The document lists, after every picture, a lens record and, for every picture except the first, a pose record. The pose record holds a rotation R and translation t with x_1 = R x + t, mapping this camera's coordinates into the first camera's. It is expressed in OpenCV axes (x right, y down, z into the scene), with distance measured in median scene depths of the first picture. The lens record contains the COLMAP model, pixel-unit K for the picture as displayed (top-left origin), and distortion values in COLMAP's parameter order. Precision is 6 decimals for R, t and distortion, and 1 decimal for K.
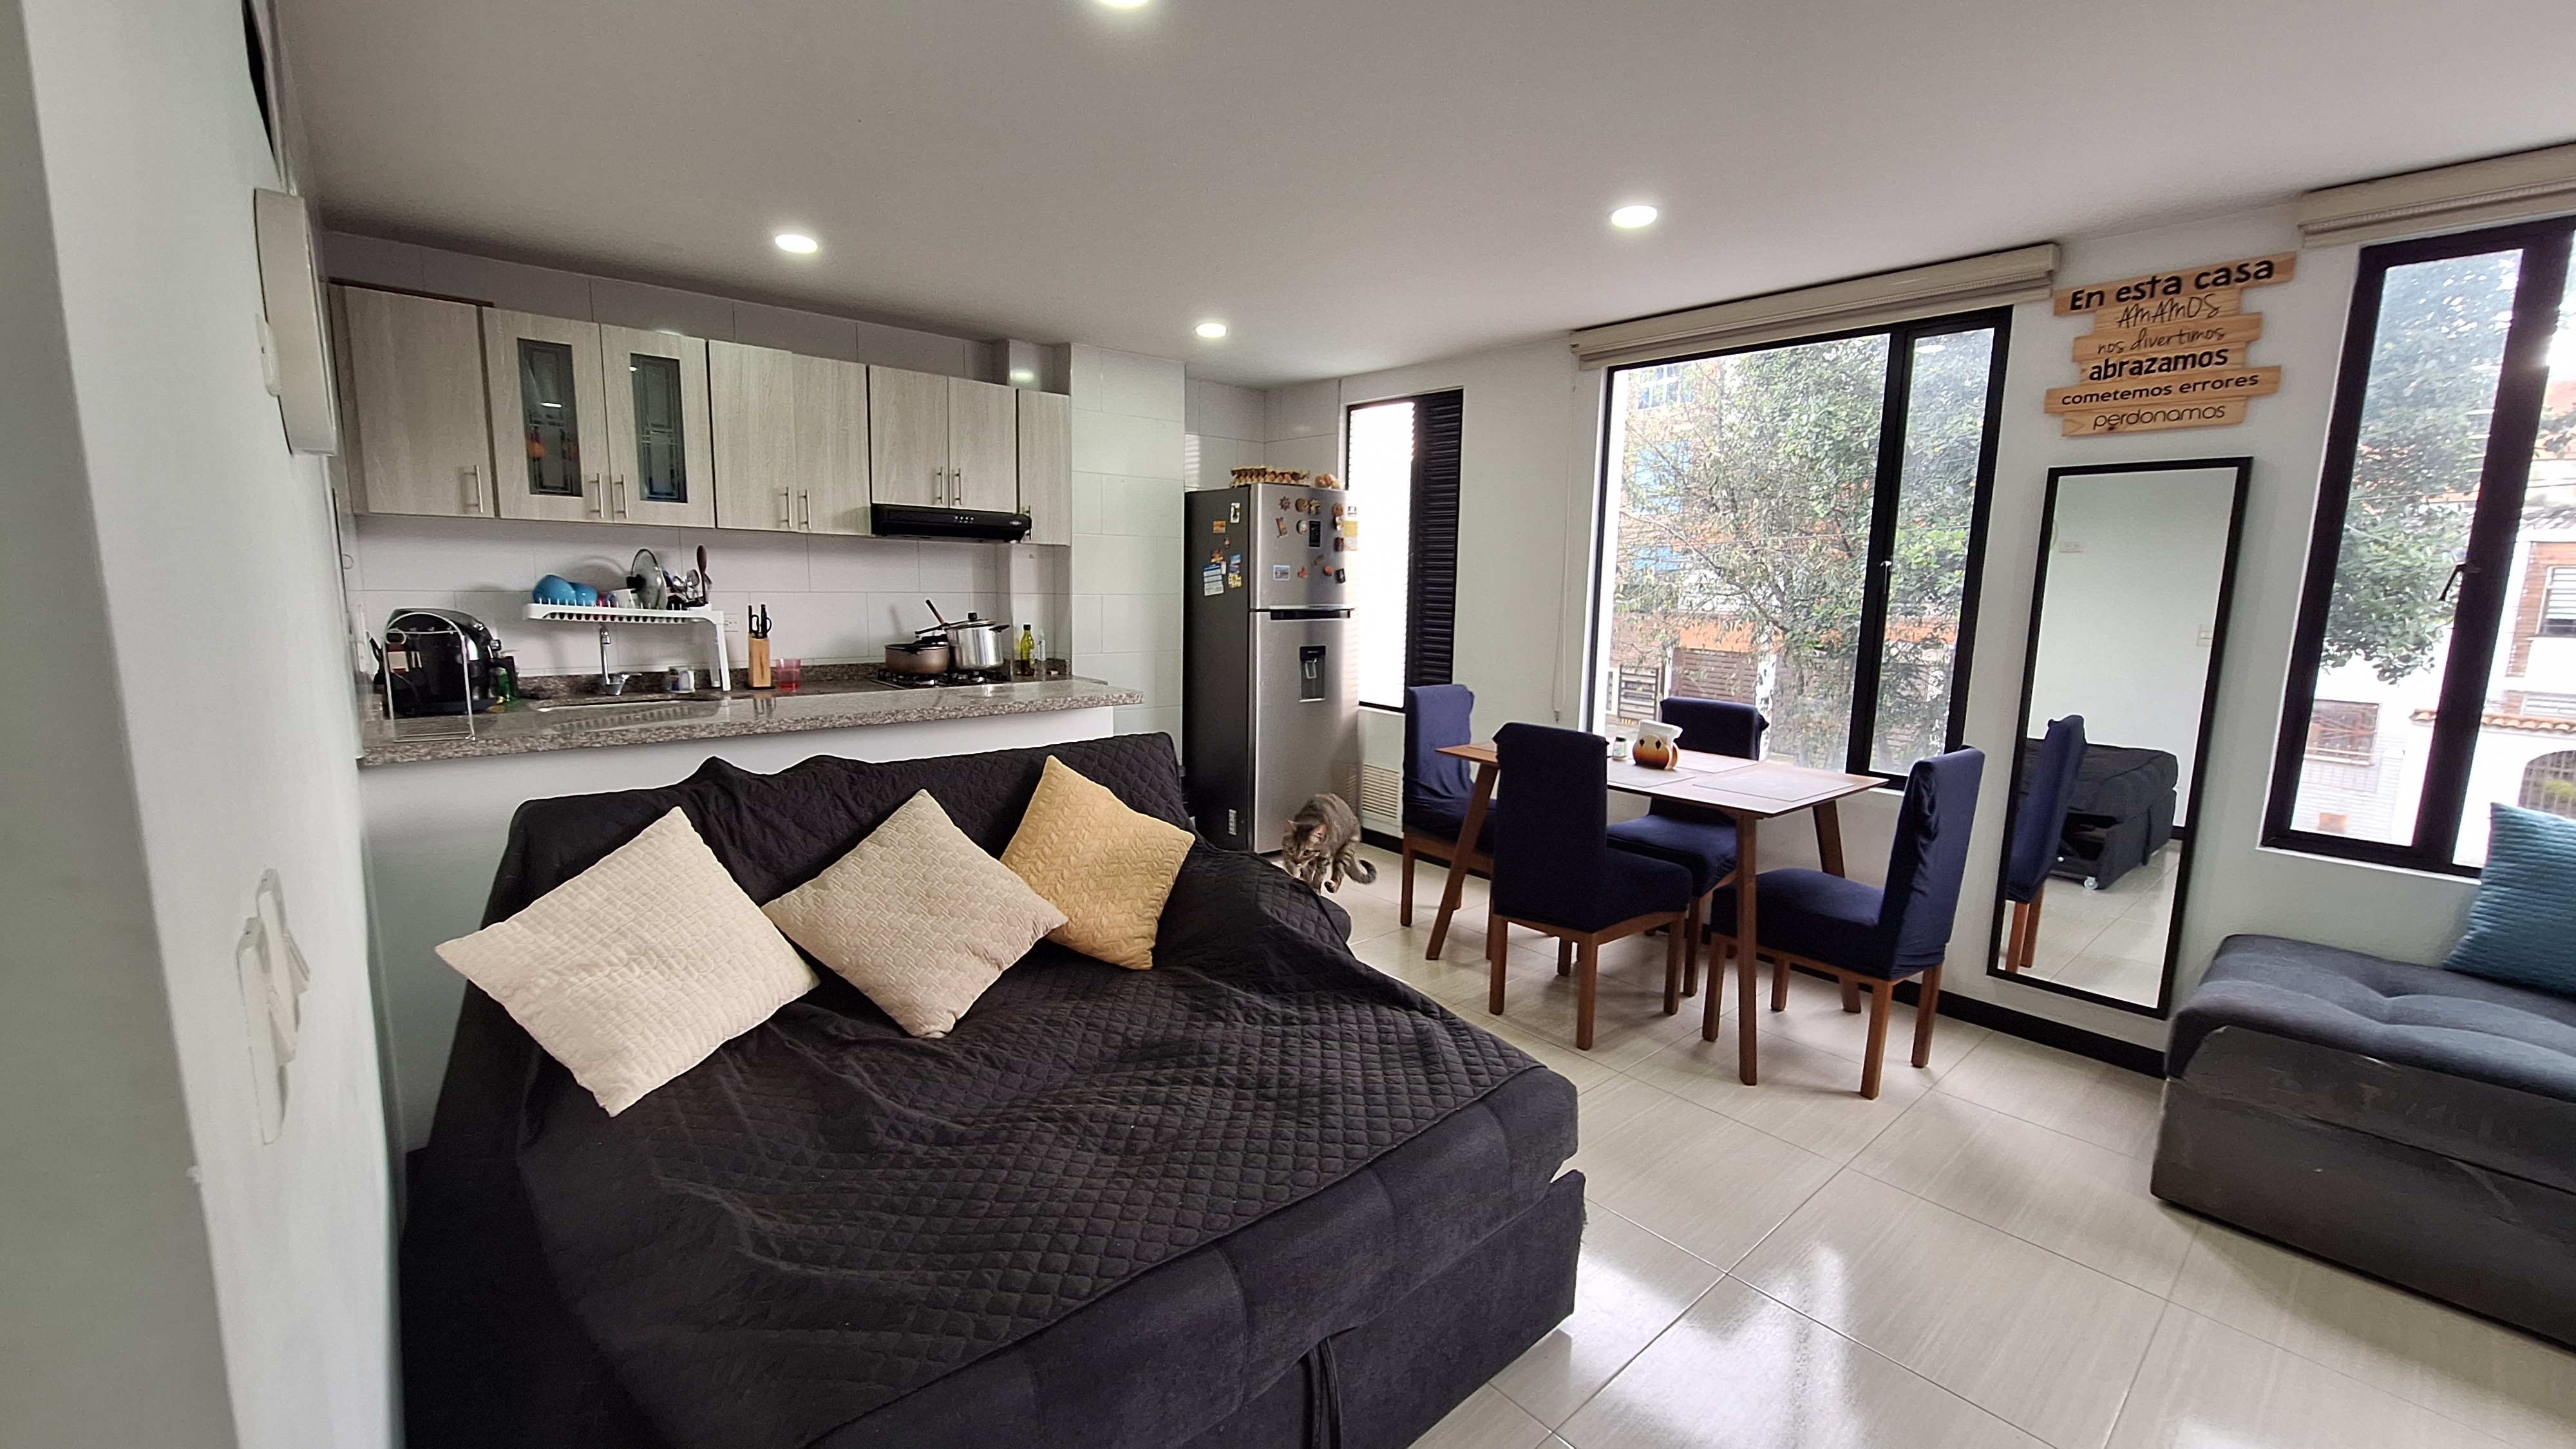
lens RADIAL K [[1026.8, 0, 1295.6], [0, 1026.8, 731.3], [0, 0, 1]] dist [-0.005344, 0.001786]
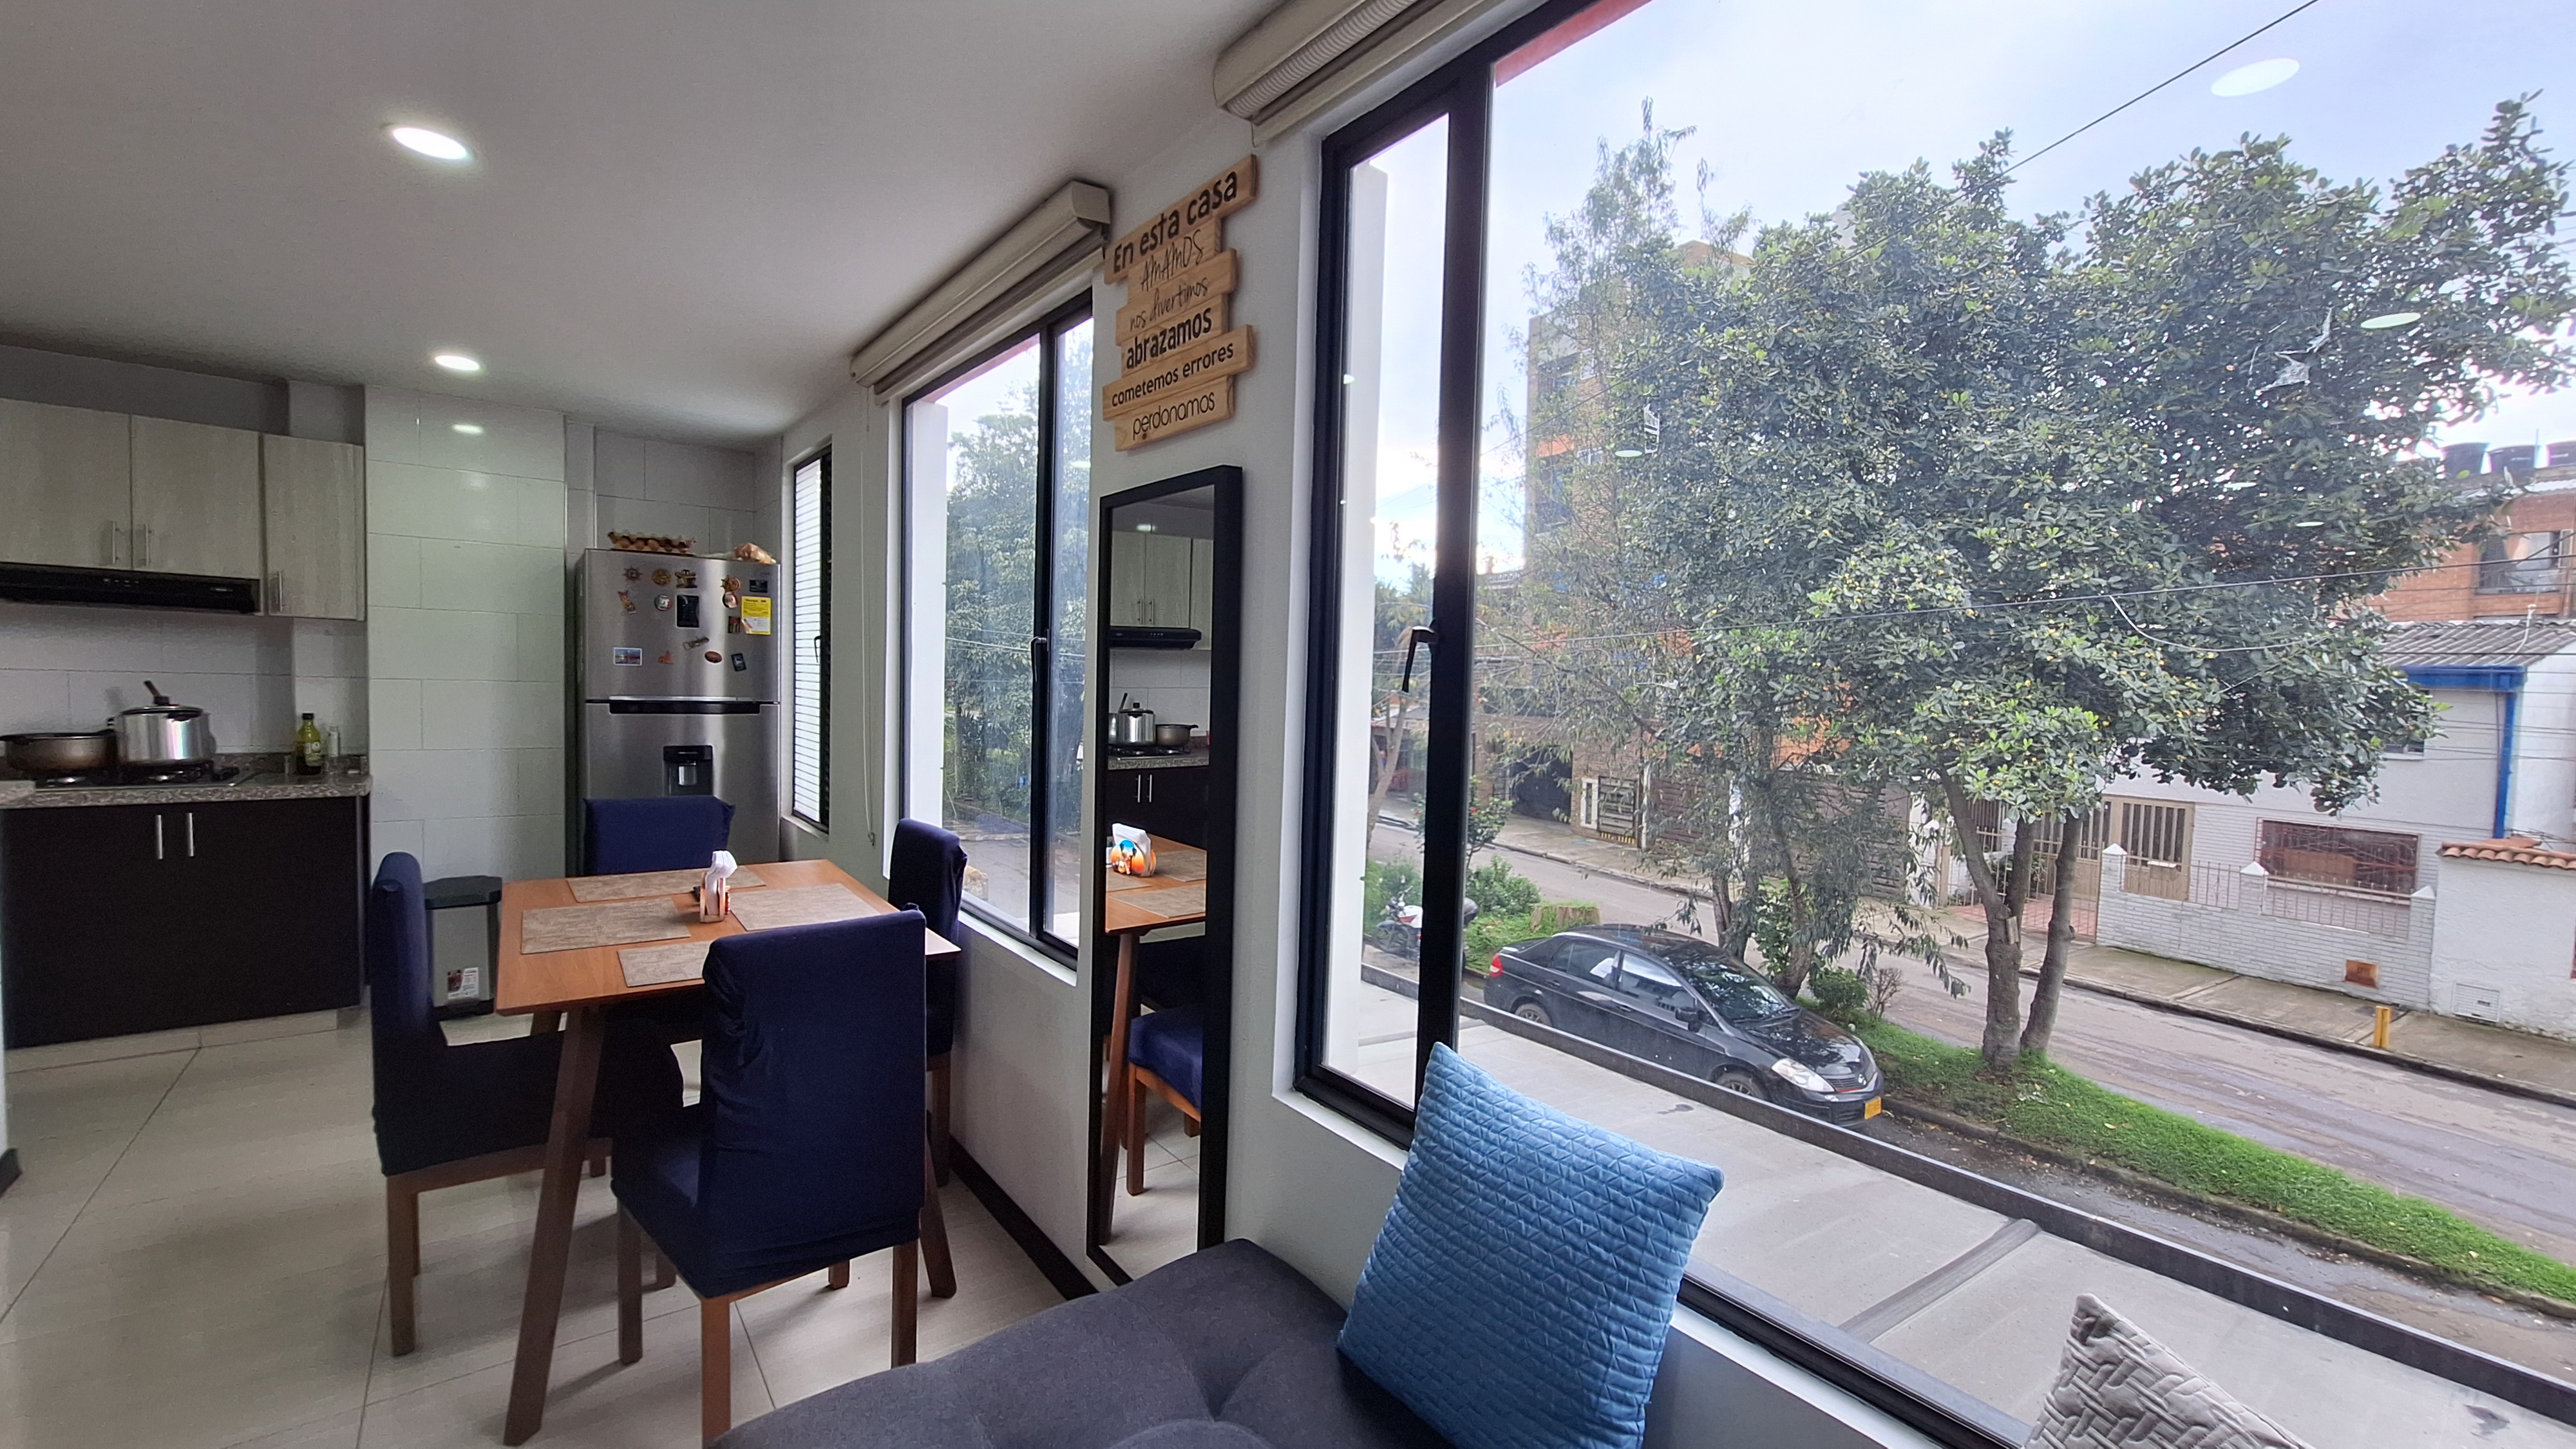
lens RADIAL K [[1026.8, 0, 1293.5], [0, 1026.8, 722.8], [0, 0, 1]] dist [-0.005344, 0.001786]
pose [[0.997843, 0.015761, -0.063730, 0.805318], [-0.022665, 0.993773, -0.109096, -0.031824], [0.061614, 0.110305, 0.991986, 0.305727]]
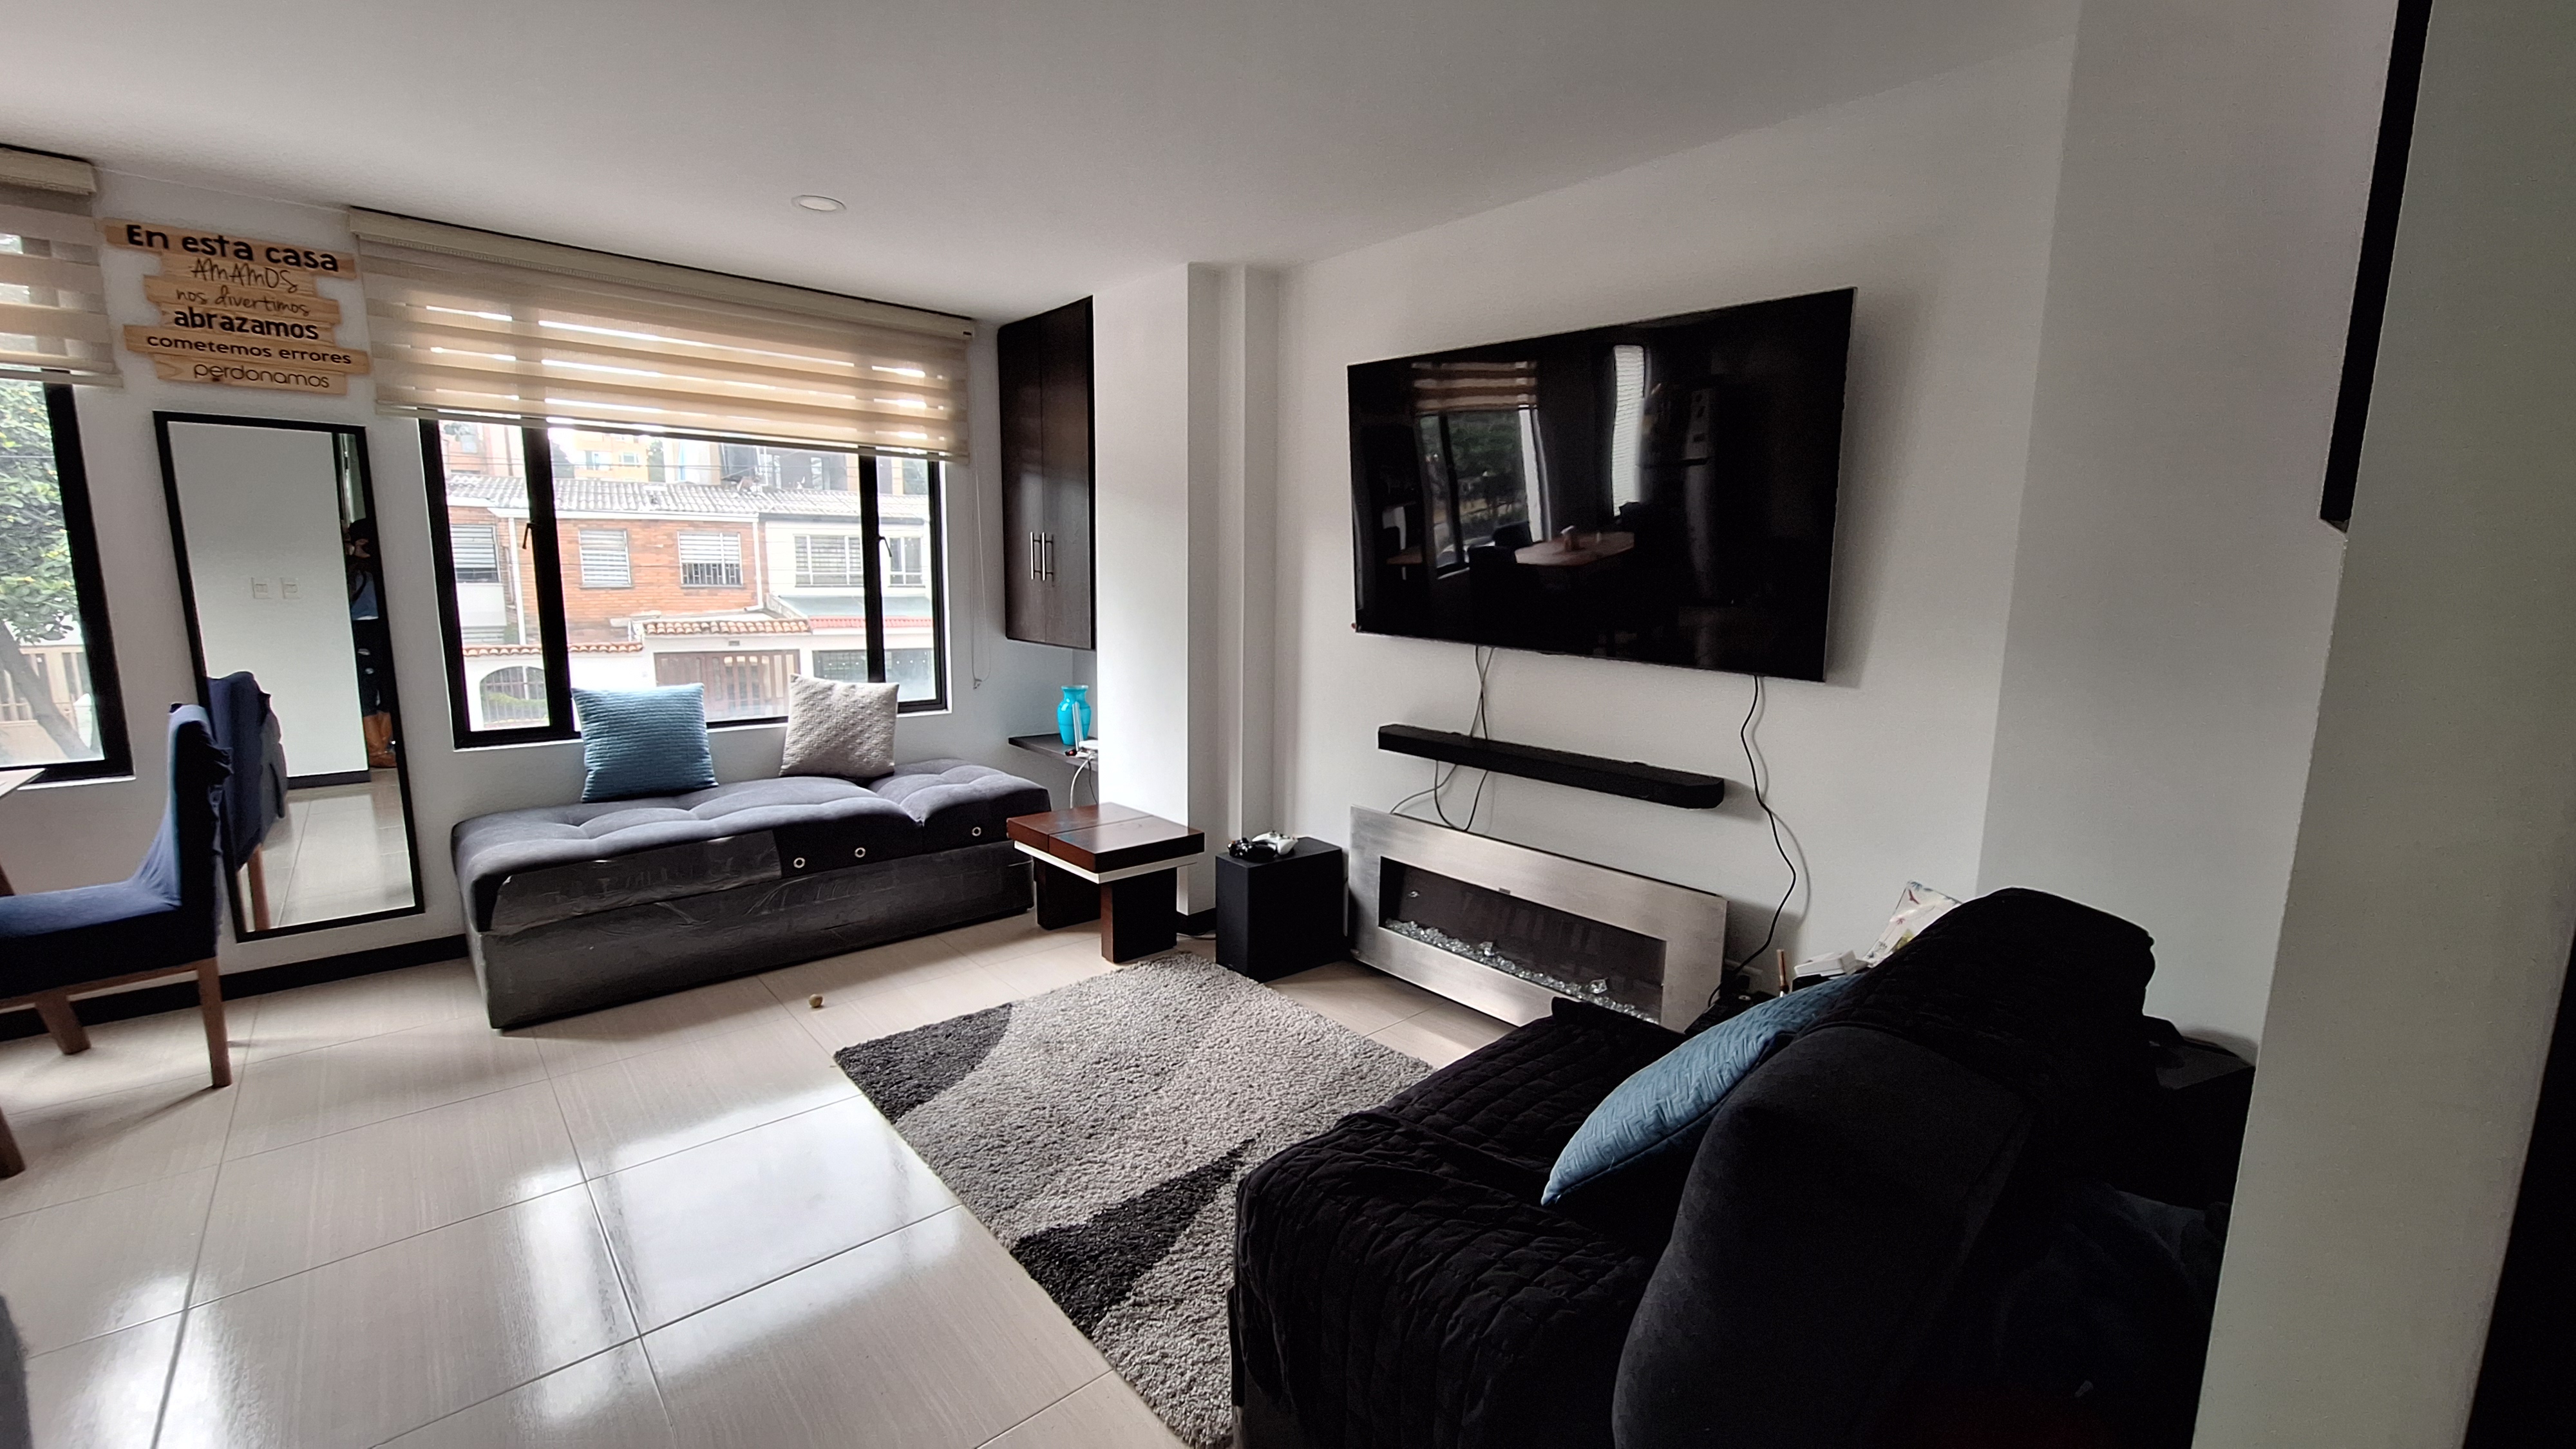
lens RADIAL K [[1026.8, 0, 1286.8], [0, 1026.8, 730.8], [0, 0, 1]] dist [-0.005344, 0.001786]
pose [[-0.001902, -0.176853, 0.984235, -0.226009], [0.134617, 0.975233, 0.175496, 0.007278], [-0.990896, 0.132828, 0.021953, -0.023435]]
